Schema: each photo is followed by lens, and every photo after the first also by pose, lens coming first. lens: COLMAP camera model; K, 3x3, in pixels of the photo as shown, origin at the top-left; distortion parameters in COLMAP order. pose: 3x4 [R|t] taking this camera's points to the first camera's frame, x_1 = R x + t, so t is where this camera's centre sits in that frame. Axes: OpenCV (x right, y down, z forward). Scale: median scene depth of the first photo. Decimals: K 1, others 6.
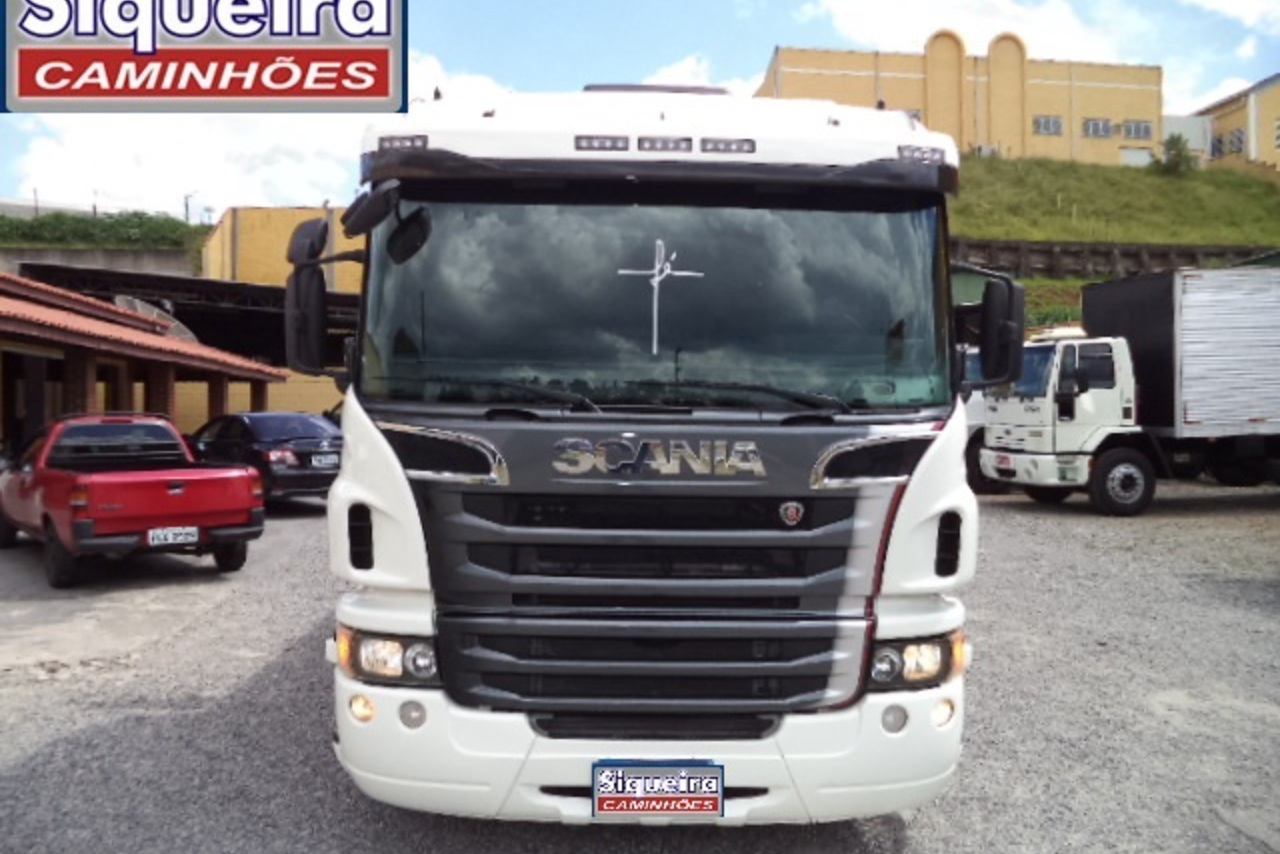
lens RADIAL K [[979.7, 0, 582.2], [0, 979.7, 427.4], [0, 0, 1]] dist [0.003696, 0.000811]
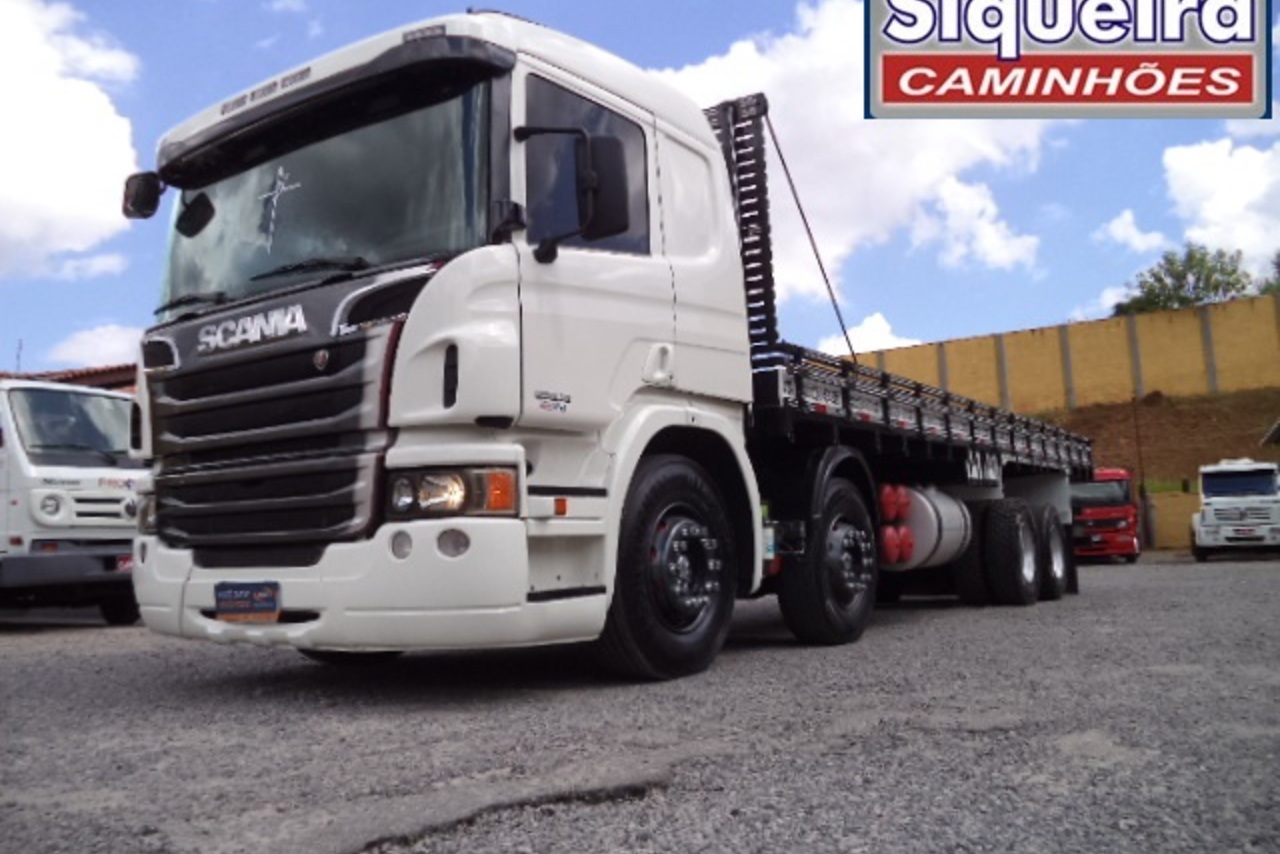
lens RADIAL K [[1015.1, 0, 653.8], [0, 1015.1, 426.2], [0, 0, 1]] dist [-0.025393, -0.004498]
pose [[0.820637, -0.107243, -0.561296, 1.170227], [0.017137, 0.986409, -0.163411, 0.358290], [0.571192, 0.124482, 0.811322, 0.269513]]
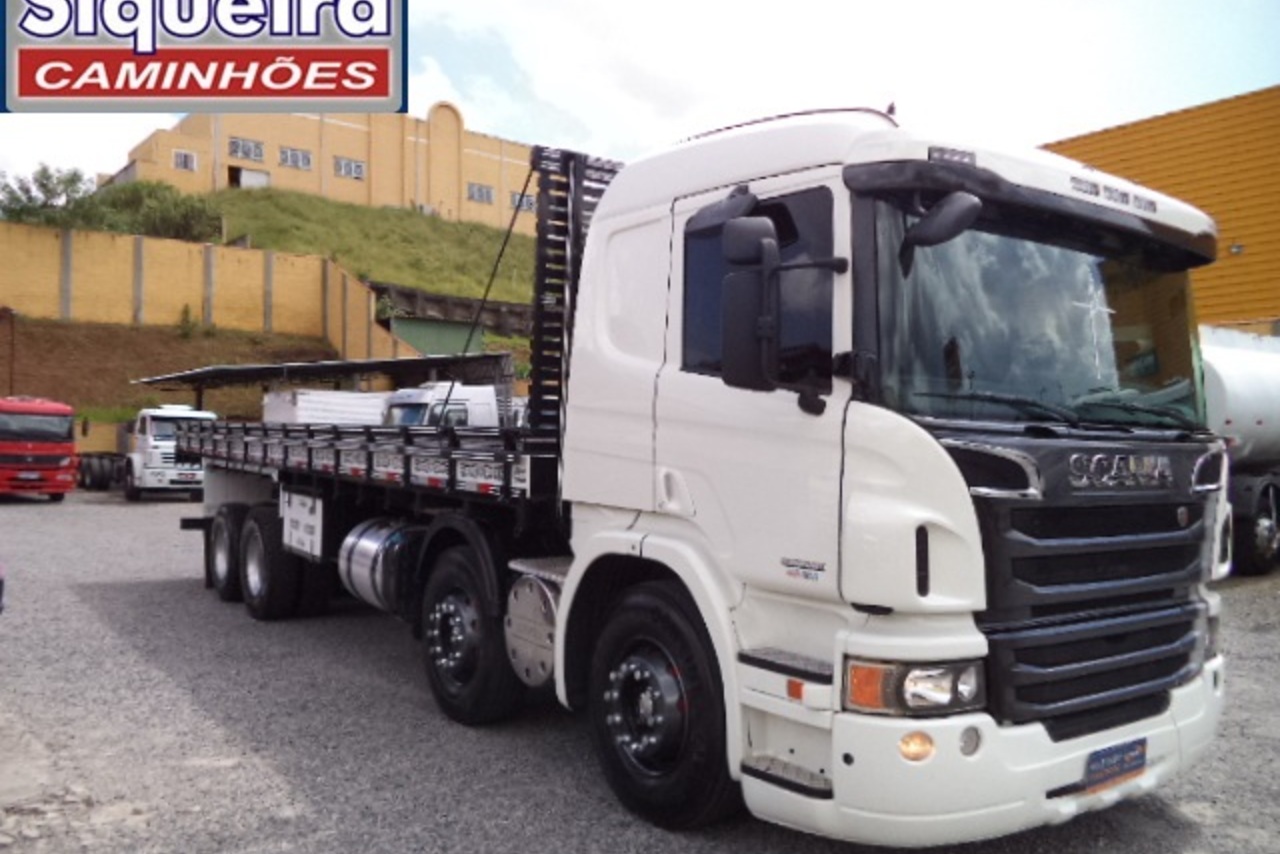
lens RADIAL K [[1013.0, 0, 640.0], [0, 1013.0, 427.0], [0, 0, 1]] dist [-0.017636, -0.012115]
pose [[0.833417, 0.009494, 0.552563, -0.997551], [0.018453, 0.998817, -0.044993, 0.022093], [-0.552336, 0.047695, 0.832256, 0.337151]]
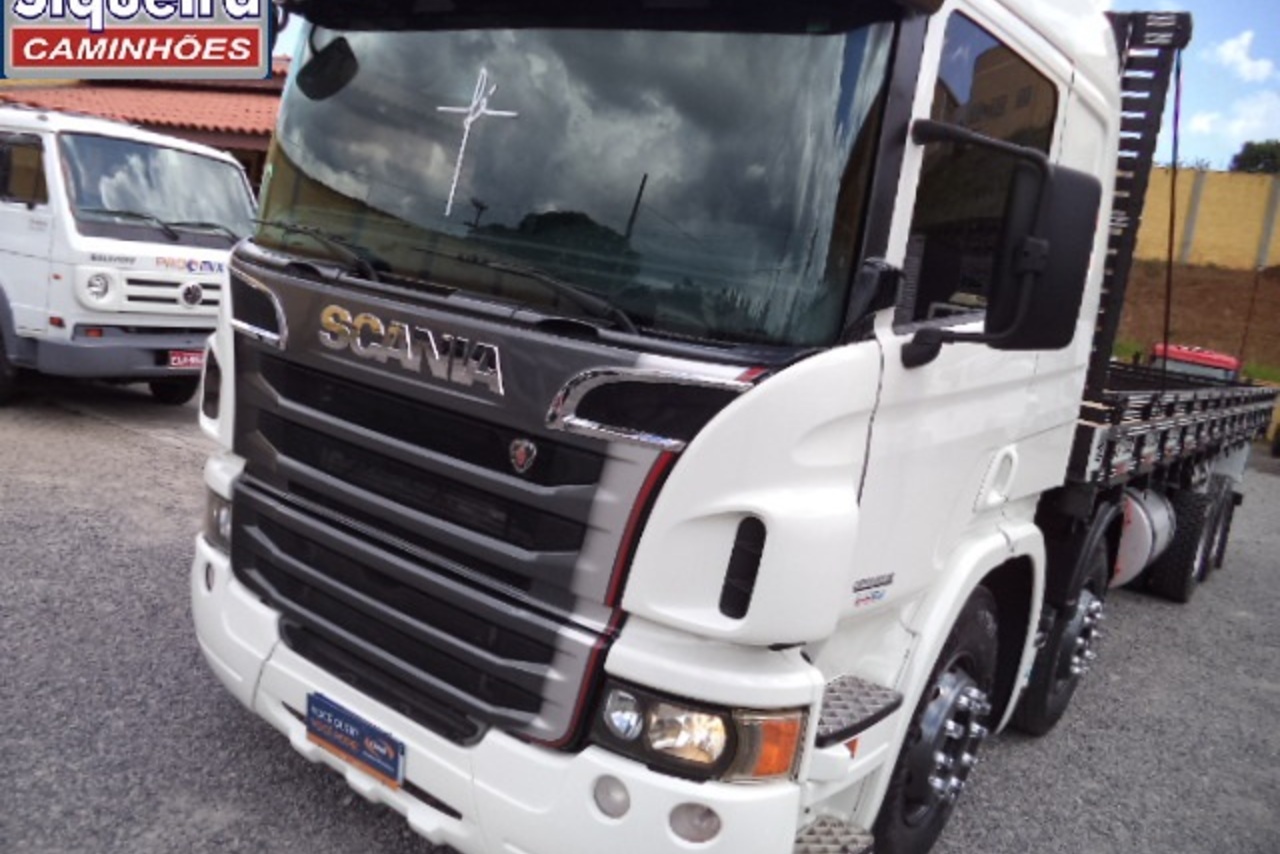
lens RADIAL K [[1013.0, 0, 640.0], [0, 1013.0, 427.0], [0, 0, 1]] dist [-0.017636, -0.012115]
pose [[0.783037, 0.201841, -0.588314, 0.693696], [-0.182925, 0.978781, 0.092334, -0.014259], [0.594468, 0.035316, 0.803343, 0.459354]]
